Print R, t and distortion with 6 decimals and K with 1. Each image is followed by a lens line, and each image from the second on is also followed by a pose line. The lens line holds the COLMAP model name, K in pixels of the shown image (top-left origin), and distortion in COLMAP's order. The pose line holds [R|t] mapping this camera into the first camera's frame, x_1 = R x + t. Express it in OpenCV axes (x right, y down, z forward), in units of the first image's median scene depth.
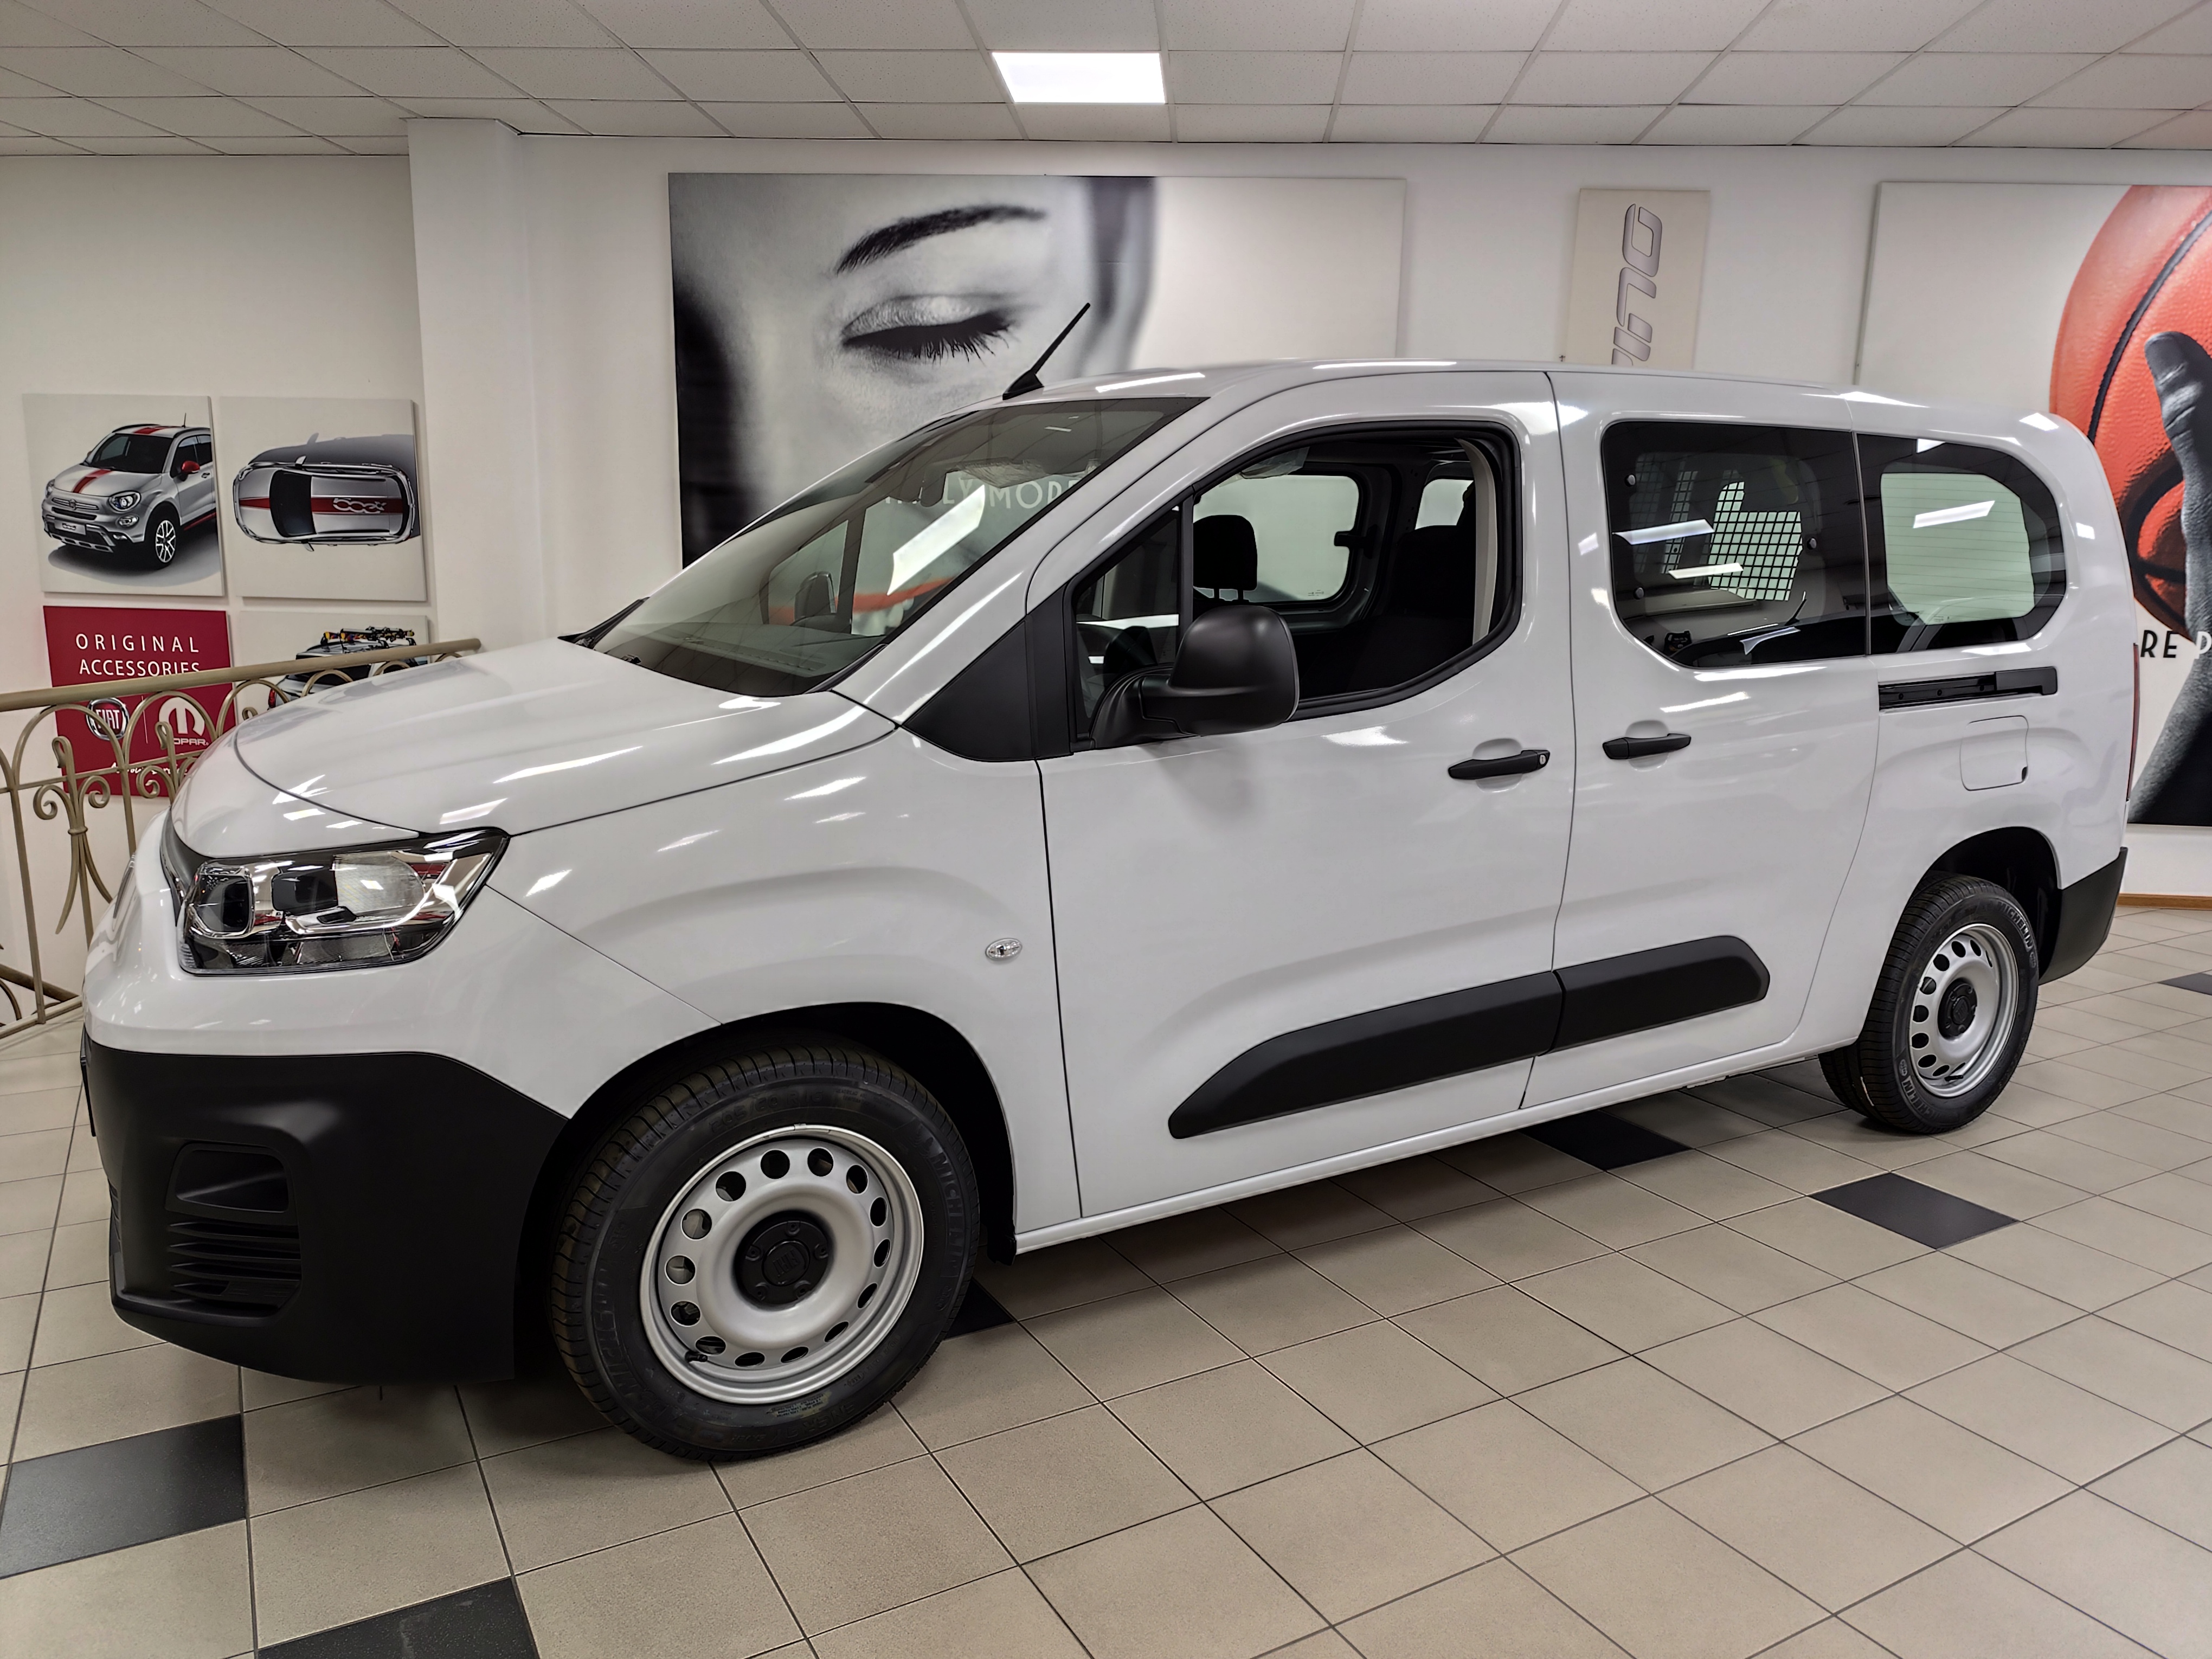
lens RADIAL K [[1521.7, 0, 1097.9], [0, 1521.7, 834.4], [0, 0, 1]] dist [0.030567, -0.028954]
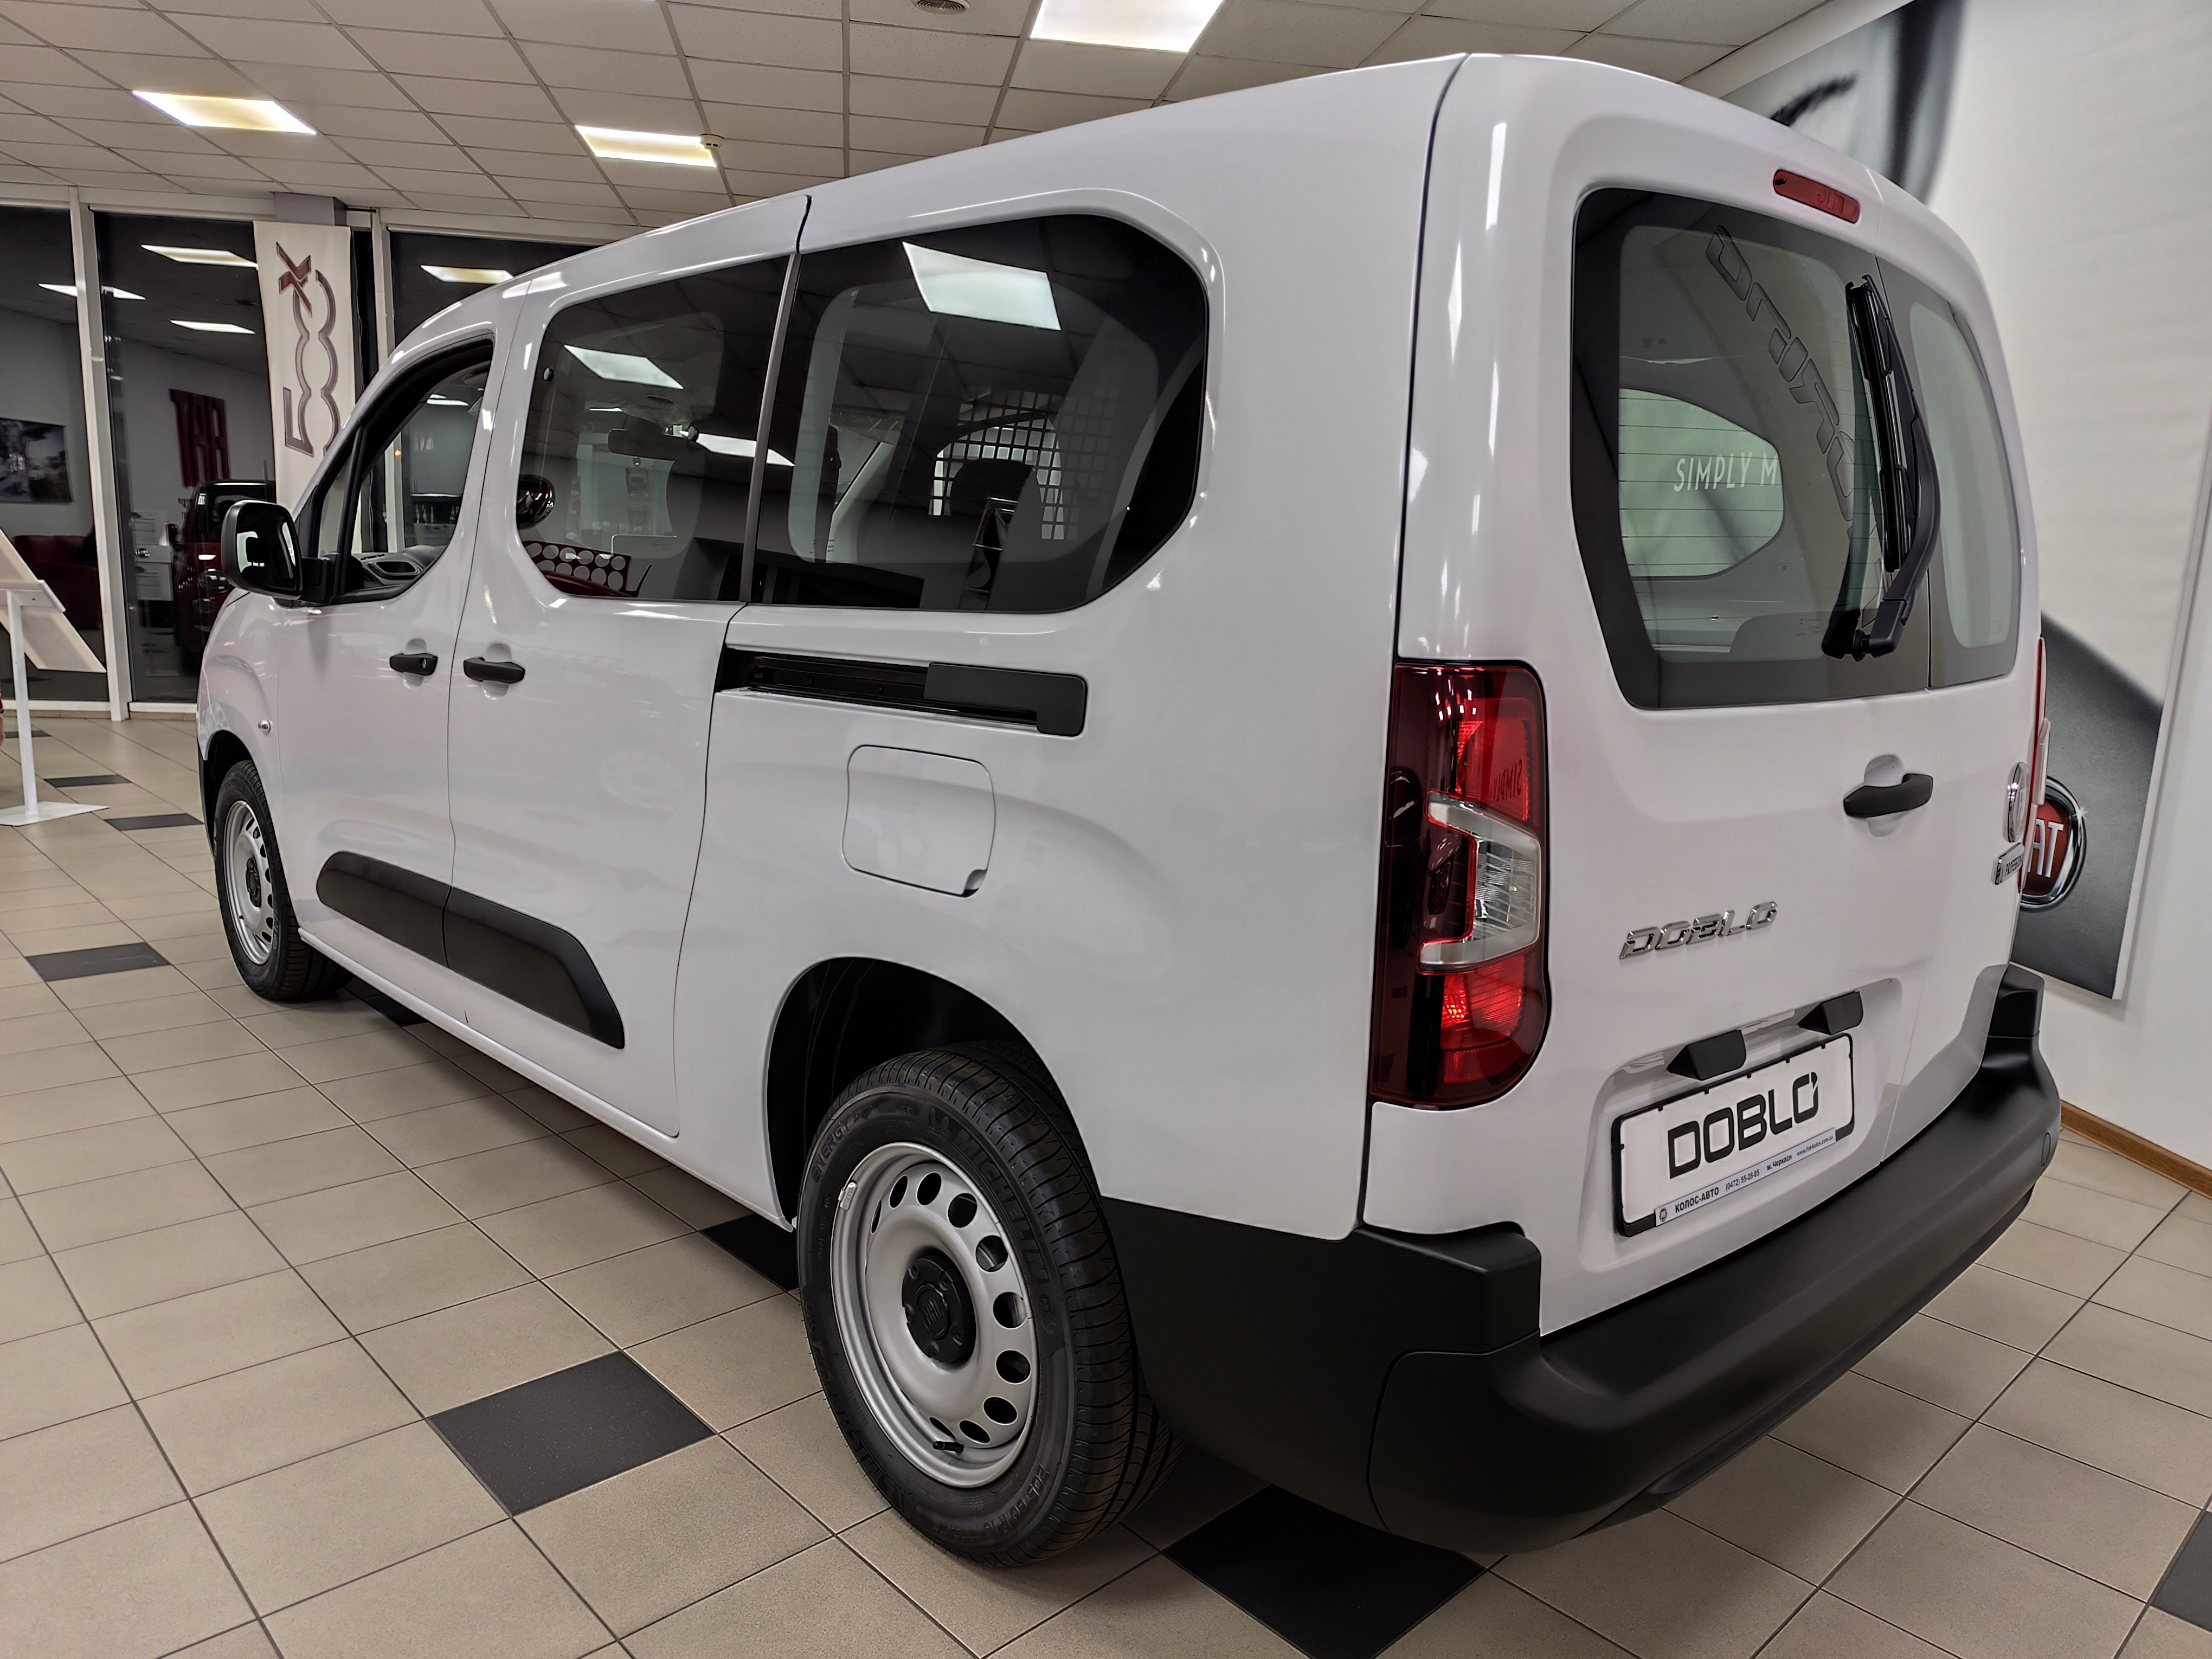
lens RADIAL K [[1521.7, 0, 1097.9], [0, 1521.7, 834.4], [0, 0, 1]] dist [0.030567, -0.028954]
pose [[0.236131, 0.168447, -0.957010, 1.013707], [-0.214359, 0.969628, 0.117777, -0.112952], [0.947783, 0.177333, 0.265068, 0.856780]]
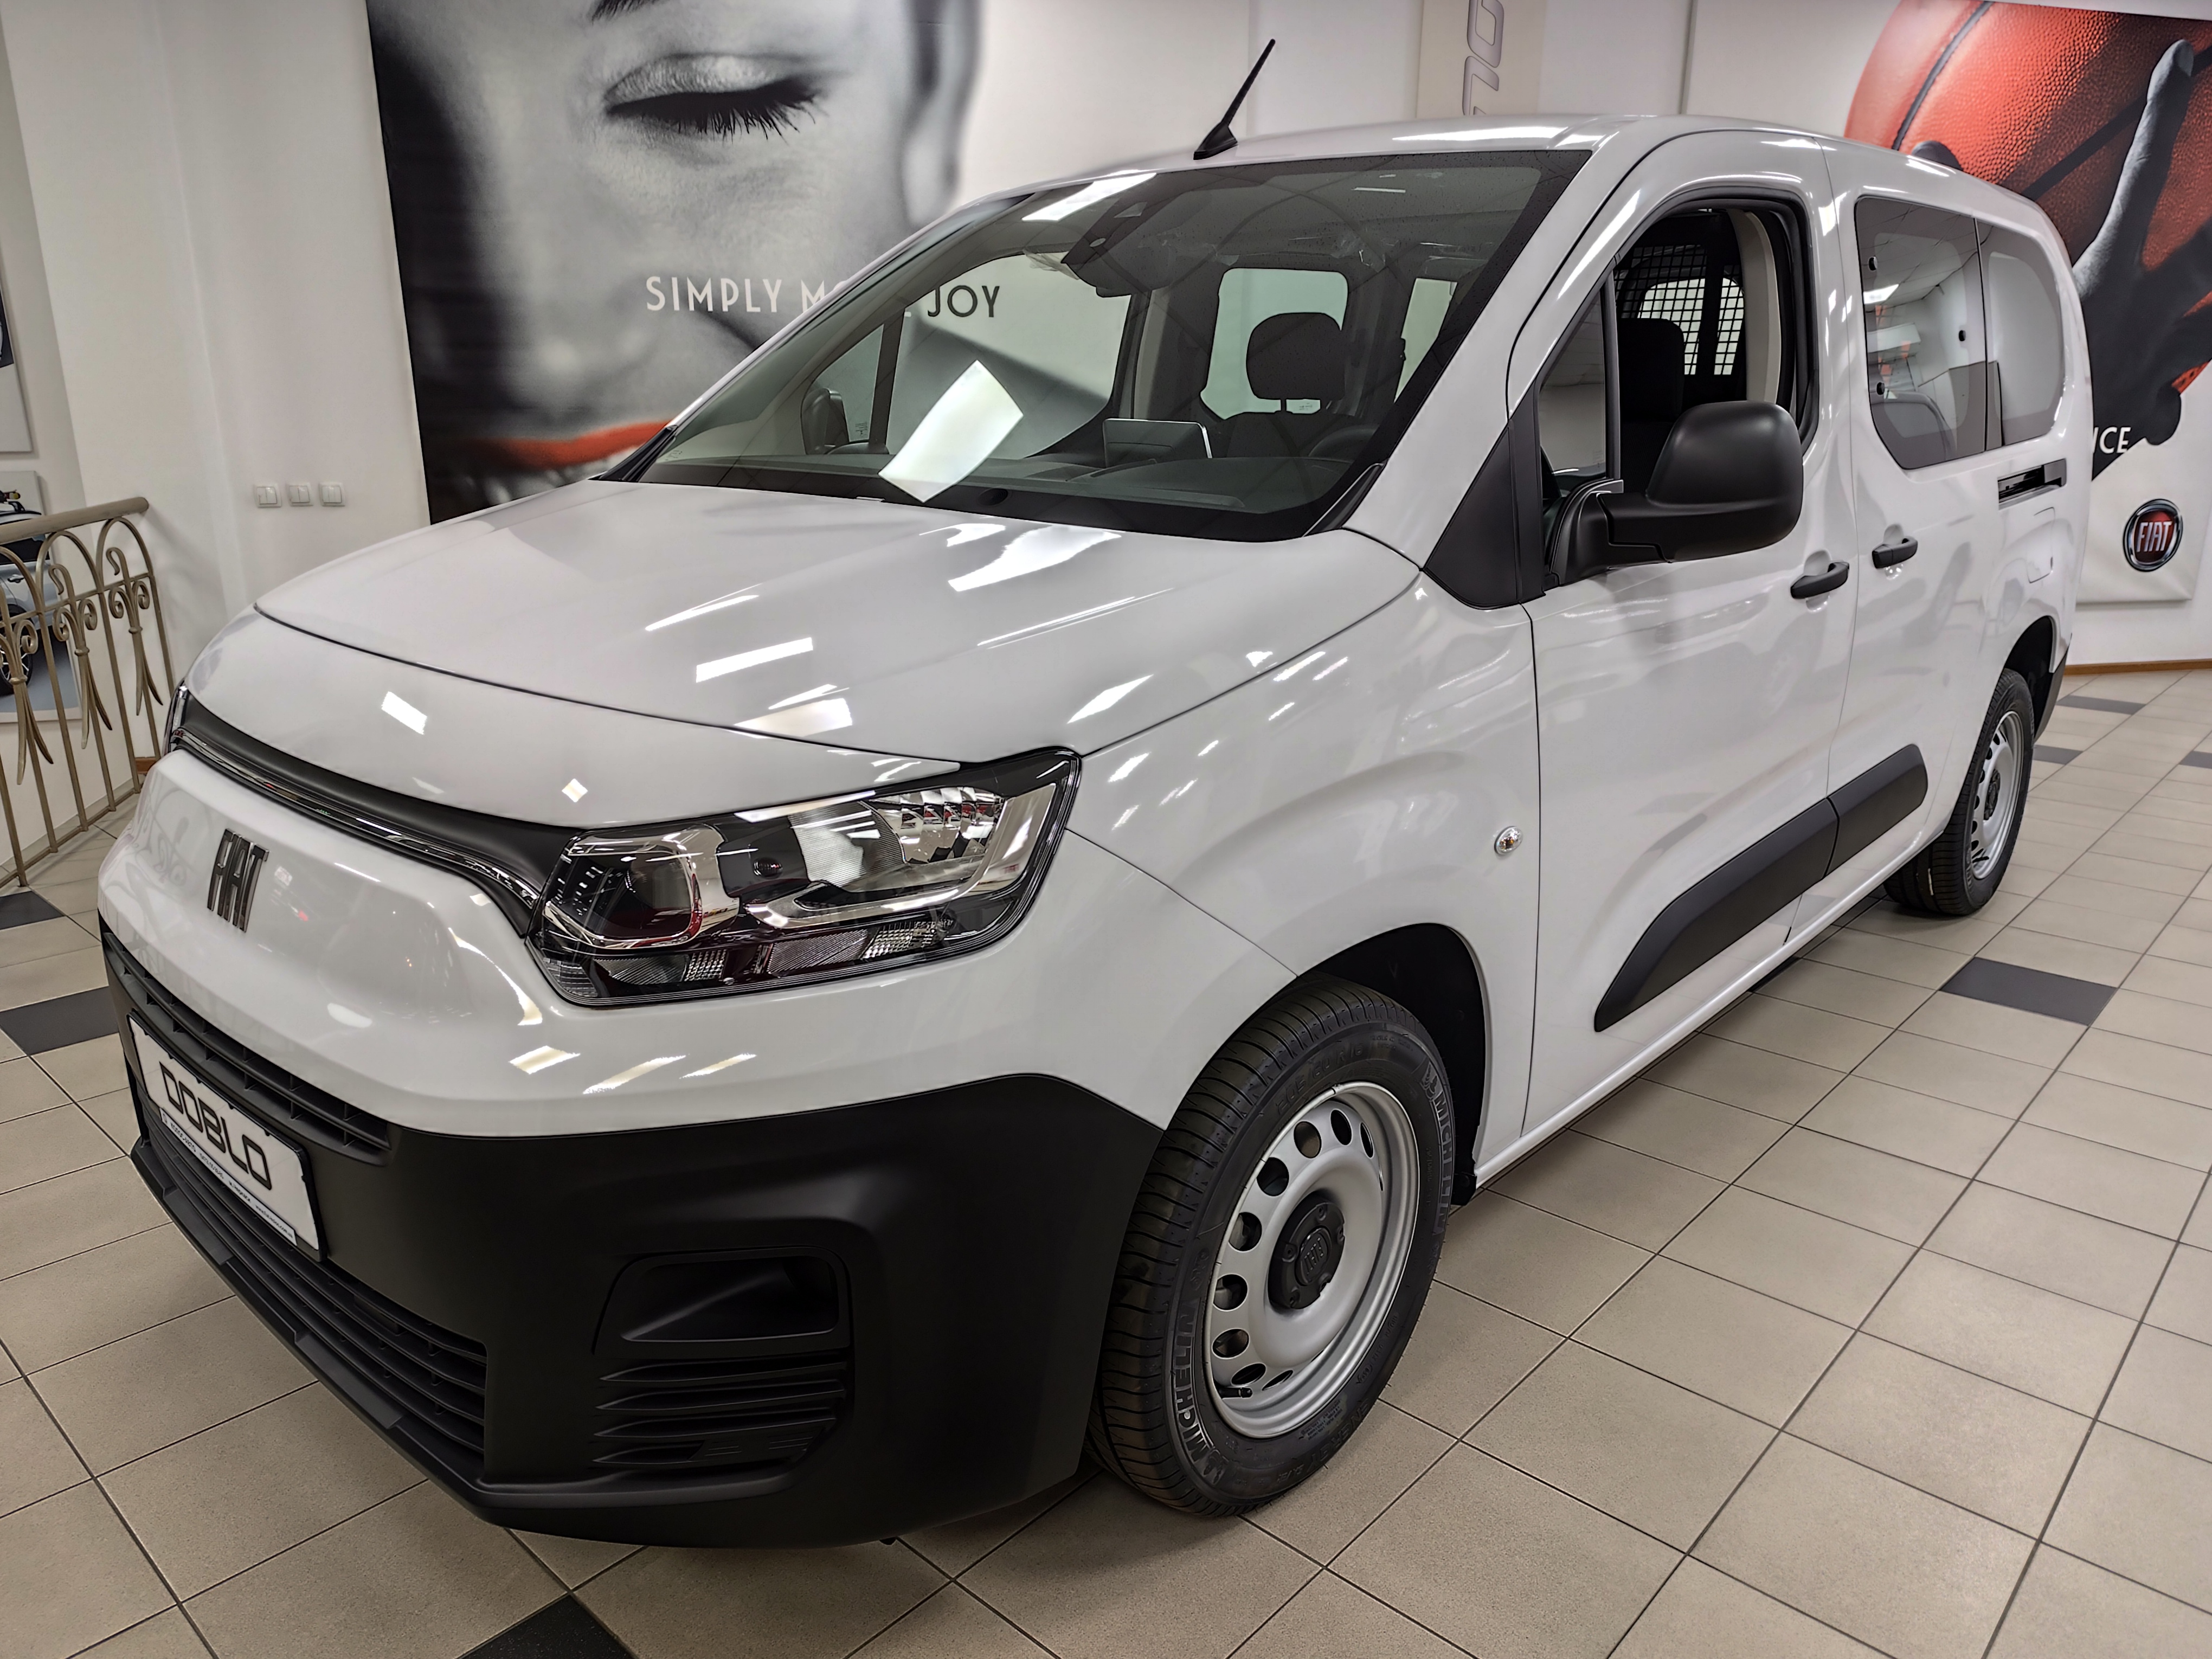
lens RADIAL K [[1538.1, 0, 1132.0], [0, 1538.1, 830.4], [0, 0, 1]] dist [0.009259, -0.003732]
pose [[0.950504, -0.103671, 0.292906, -0.300295], [0.073312, 0.990907, 0.112818, -0.022613], [-0.301938, -0.085760, 0.949462, 0.167161]]
